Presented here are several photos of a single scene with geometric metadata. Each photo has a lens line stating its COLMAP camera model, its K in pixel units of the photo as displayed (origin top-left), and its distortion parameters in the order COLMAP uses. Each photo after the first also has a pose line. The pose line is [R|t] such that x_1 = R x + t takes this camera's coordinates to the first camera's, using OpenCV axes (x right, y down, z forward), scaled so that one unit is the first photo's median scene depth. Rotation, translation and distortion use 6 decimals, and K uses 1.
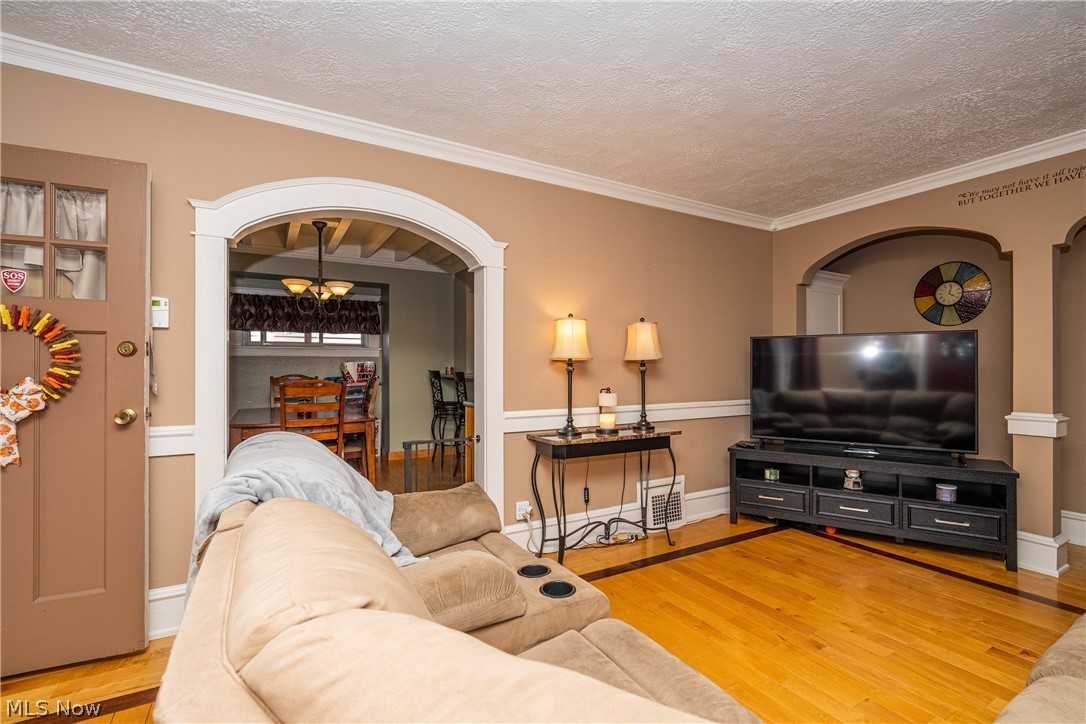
lens RADIAL K [[495.4, 0, 543.0], [0, 495.4, 362.0], [0, 0, 1]] dist [-0.001218, 0.001632]
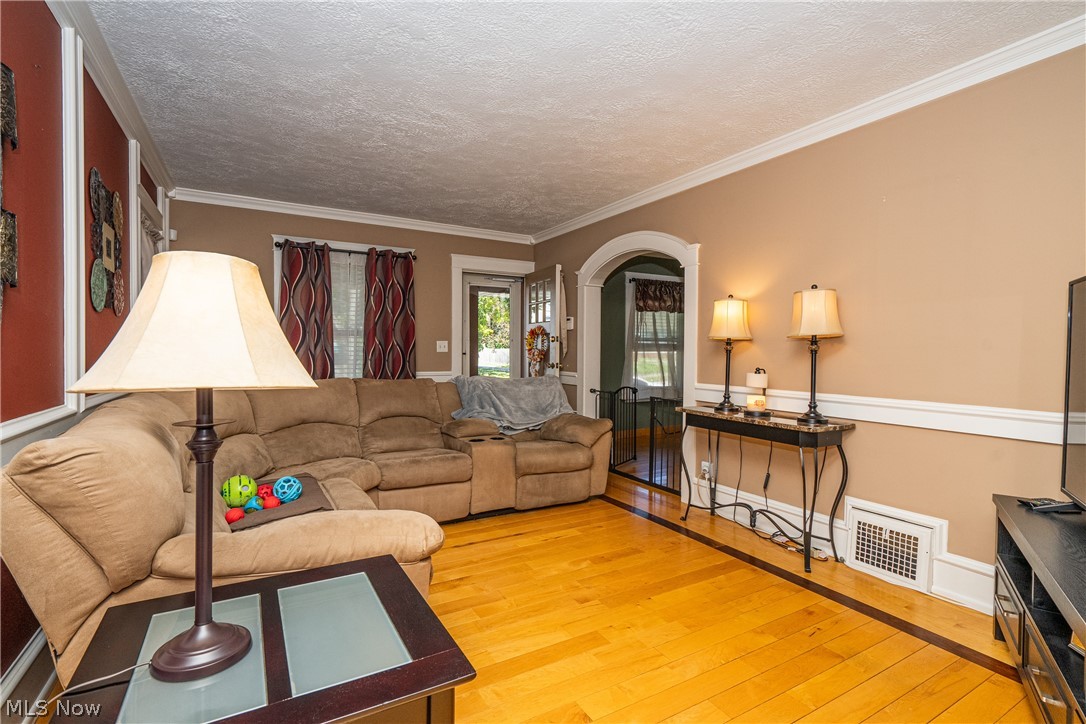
lens RADIAL K [[495.4, 0, 543.0], [0, 495.4, 362.0], [0, 0, 1]] dist [-0.001218, 0.001632]
pose [[-0.015600, 0.026813, -0.999519, 0.939512], [0.012776, 0.999564, 0.026615, 0.010350], [0.999797, -0.012355, -0.015936, 0.539899]]
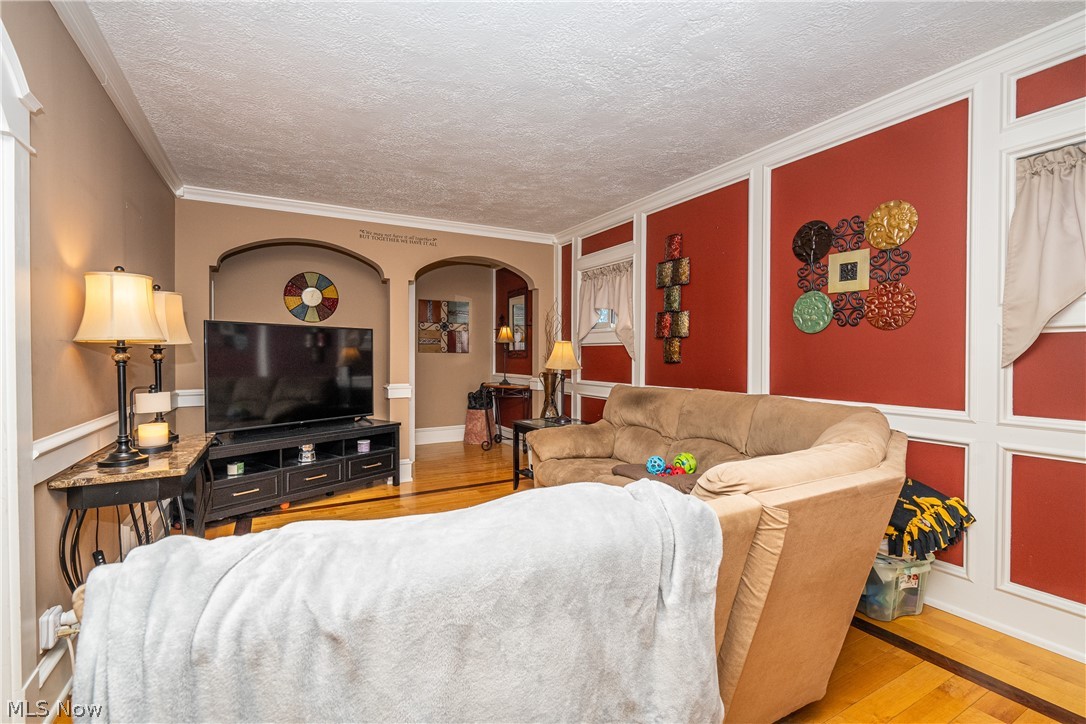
lens RADIAL K [[495.4, 0, 543.0], [0, 495.4, 362.0], [0, 0, 1]] dist [-0.001218, 0.001632]
pose [[0.021680, -0.012769, 0.999683, -0.559065], [-0.011853, 0.999845, 0.013028, 0.006152], [-0.999695, -0.012132, 0.021526, 0.483572]]
